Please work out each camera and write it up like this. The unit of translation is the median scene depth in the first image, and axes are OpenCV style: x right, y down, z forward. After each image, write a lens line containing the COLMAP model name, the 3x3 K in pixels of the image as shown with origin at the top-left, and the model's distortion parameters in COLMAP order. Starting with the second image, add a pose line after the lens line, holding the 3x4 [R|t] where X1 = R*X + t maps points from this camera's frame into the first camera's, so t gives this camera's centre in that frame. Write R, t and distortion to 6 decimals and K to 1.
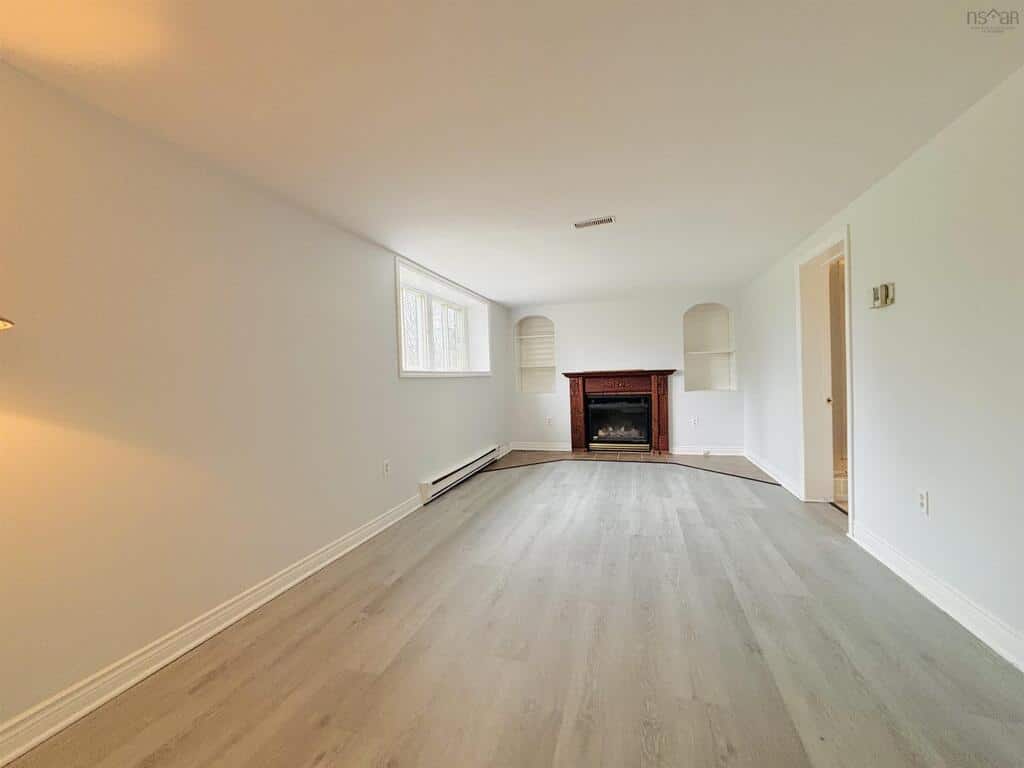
lens RADIAL K [[416.1, 0, 511.0], [0, 416.1, 384.7], [0, 0, 1]] dist [0.010448, -0.002651]
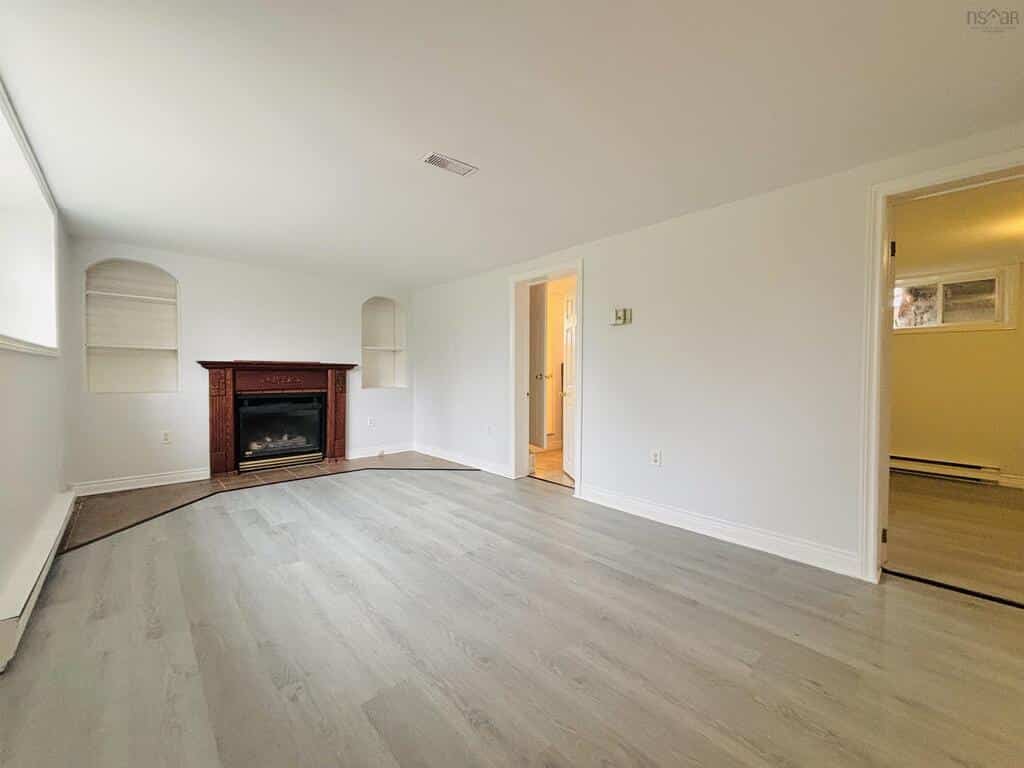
lens RADIAL K [[416.1, 0, 511.0], [0, 416.1, 384.7], [0, 0, 1]] dist [0.010448, -0.002651]
pose [[0.500939, 0.009925, 0.865426, -0.206511], [-0.006568, 0.999949, -0.007665, 0.011586], [-0.865458, -0.001844, 0.500978, 0.258778]]
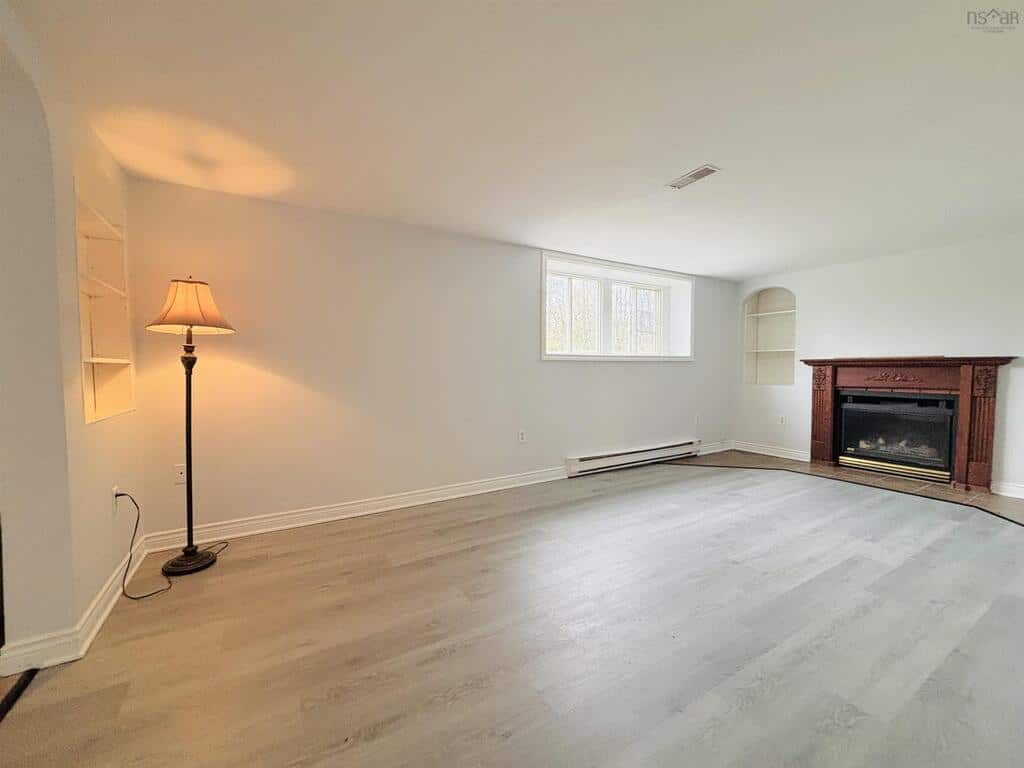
lens RADIAL K [[416.1, 0, 511.0], [0, 416.1, 384.7], [0, 0, 1]] dist [0.010448, -0.002651]
pose [[0.741406, 0.058069, -0.668540, 0.257676], [-0.034226, 0.998224, 0.048749, -0.001160], [0.670184, -0.013261, 0.742077, 0.064201]]
